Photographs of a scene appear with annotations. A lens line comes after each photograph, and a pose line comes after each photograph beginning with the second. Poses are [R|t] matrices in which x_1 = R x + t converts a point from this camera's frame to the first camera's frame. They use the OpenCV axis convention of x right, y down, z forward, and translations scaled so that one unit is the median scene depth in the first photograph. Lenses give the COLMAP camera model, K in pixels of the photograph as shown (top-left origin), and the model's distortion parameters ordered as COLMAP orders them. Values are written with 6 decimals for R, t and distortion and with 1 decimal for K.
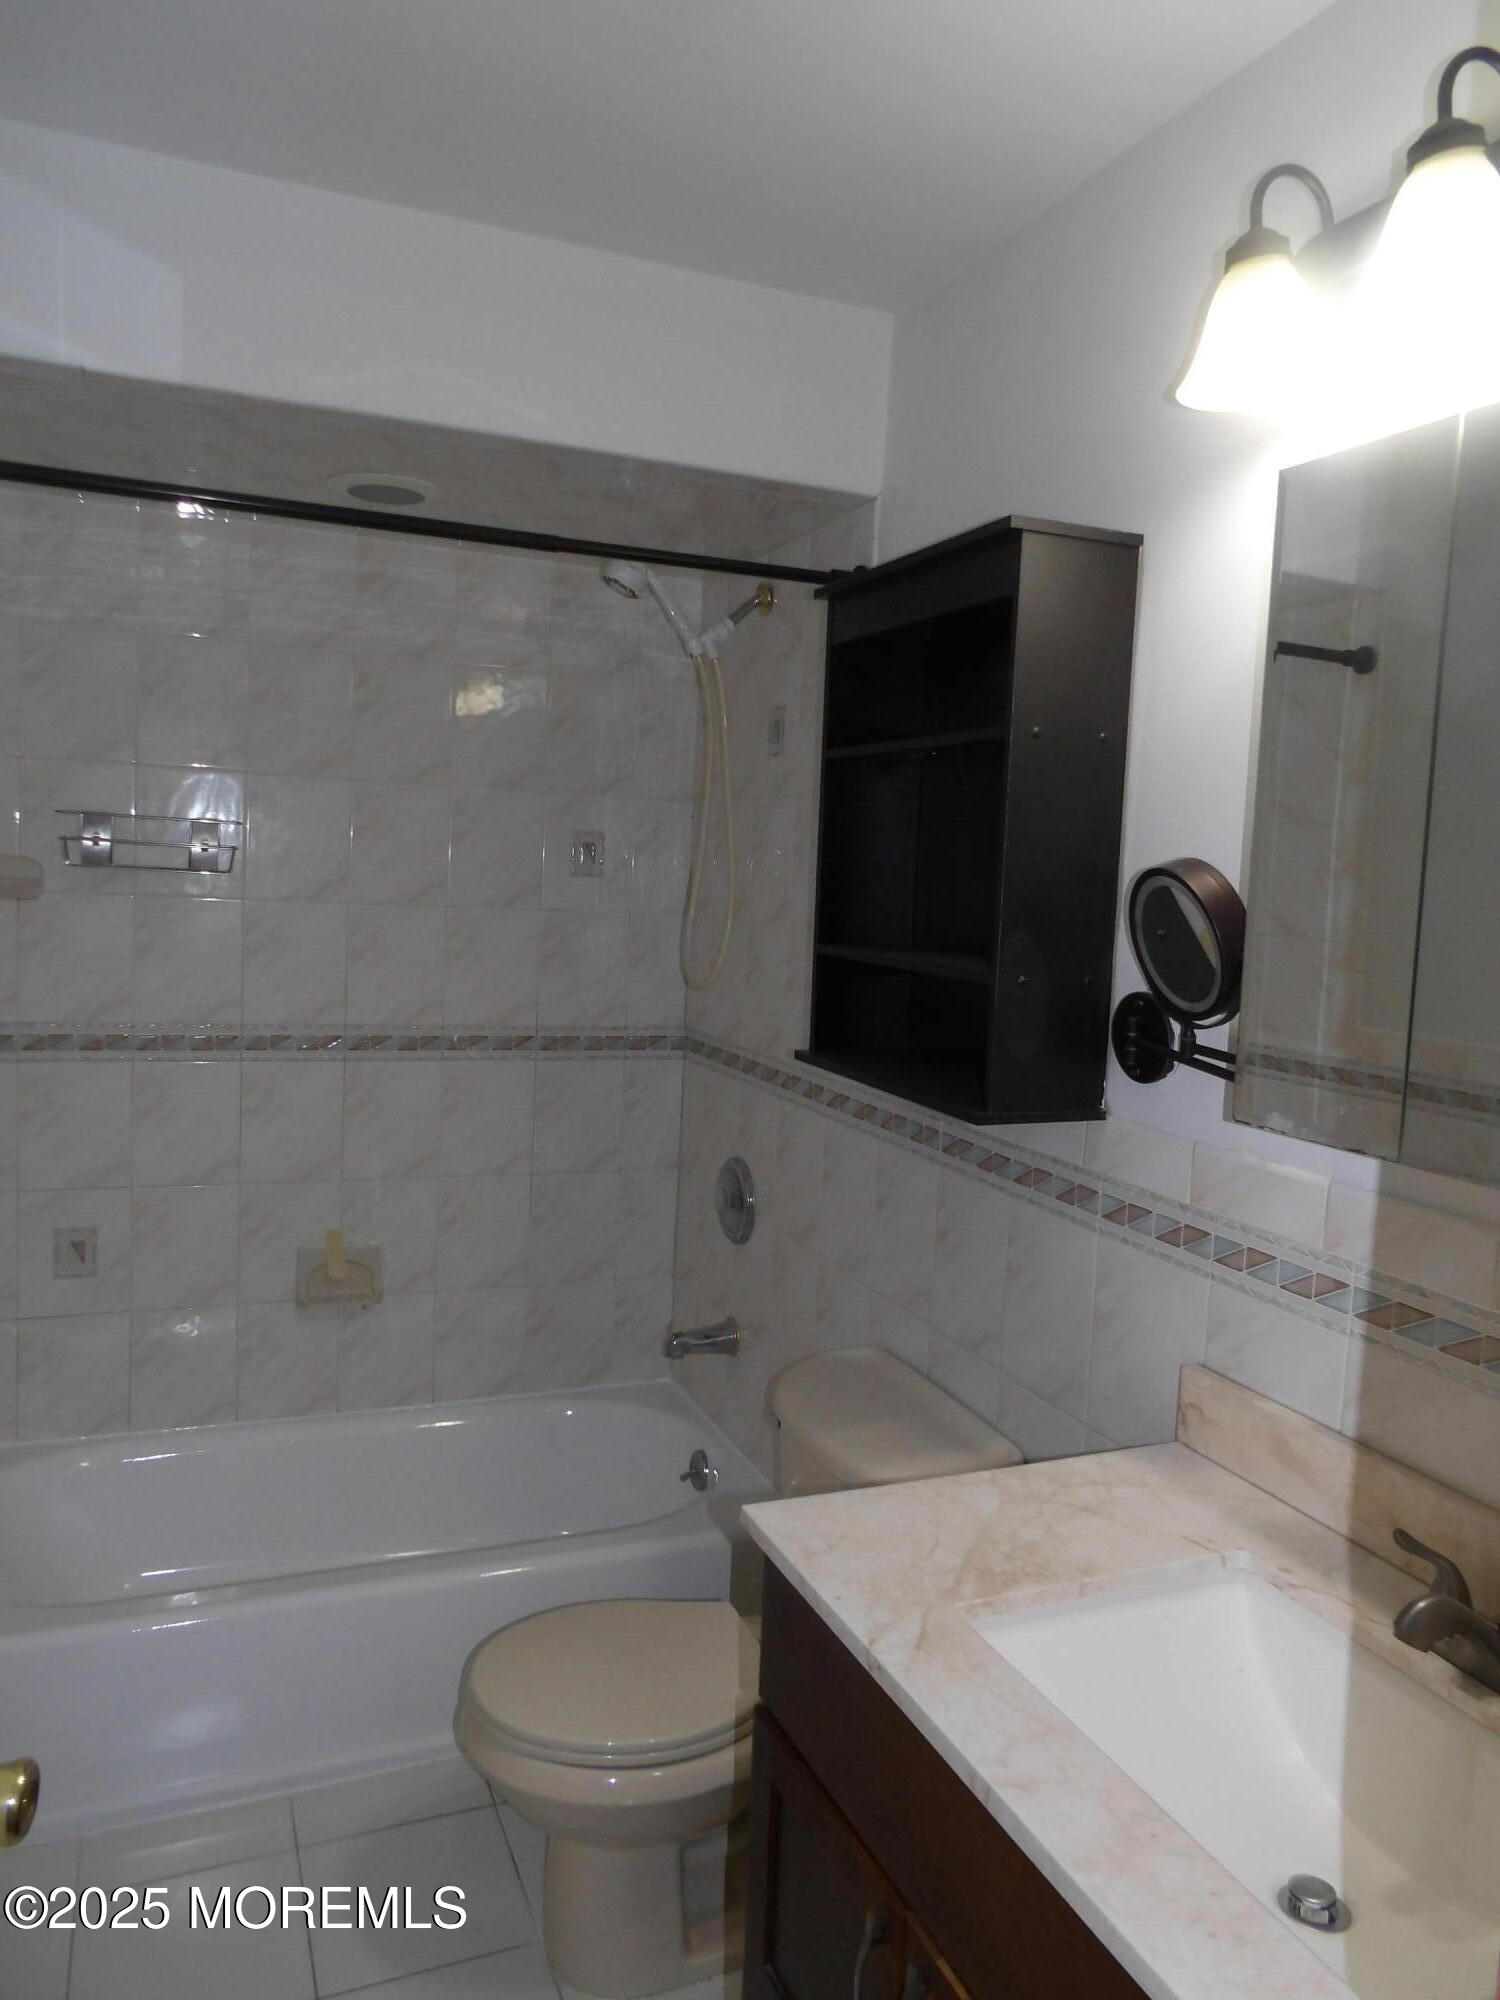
lens RADIAL K [[1388.9, 0, 726.4], [0, 1388.9, 1000.3], [0, 0, 1]] dist [-0.007887, 0.001597]
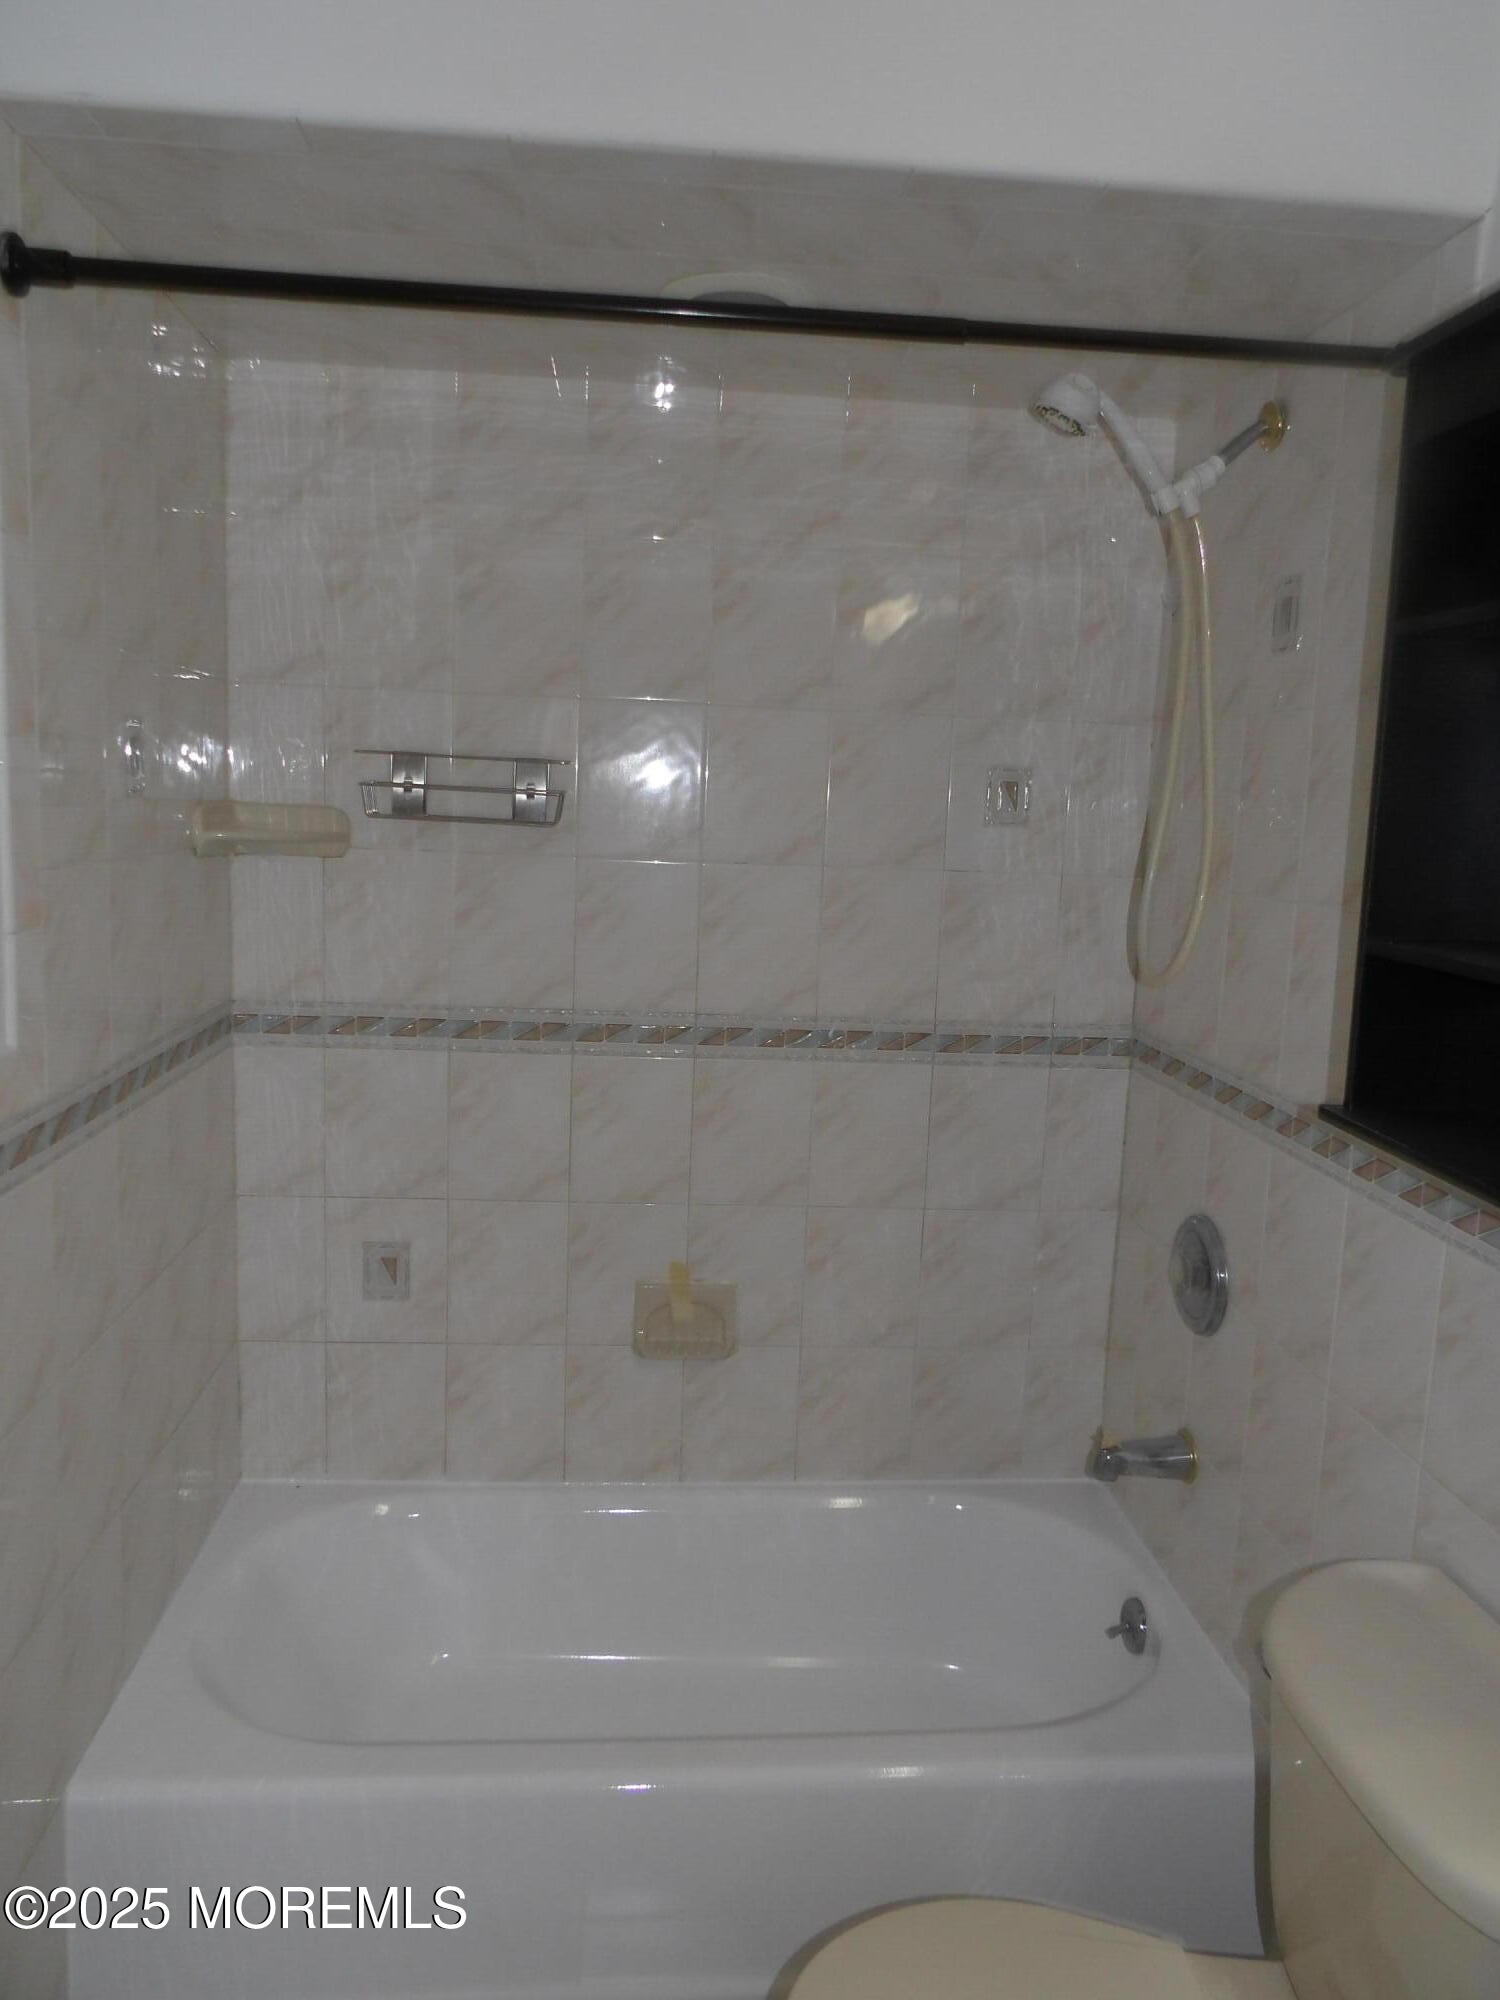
lens RADIAL K [[1388.9, 0, 726.4], [0, 1388.9, 1000.3], [0, 0, 1]] dist [-0.007887, 0.001597]
pose [[0.951887, 0.031430, -0.304834, -0.012001], [-0.020748, 0.999054, 0.038220, -0.020805], [0.305747, -0.030056, 0.951638, 0.238505]]
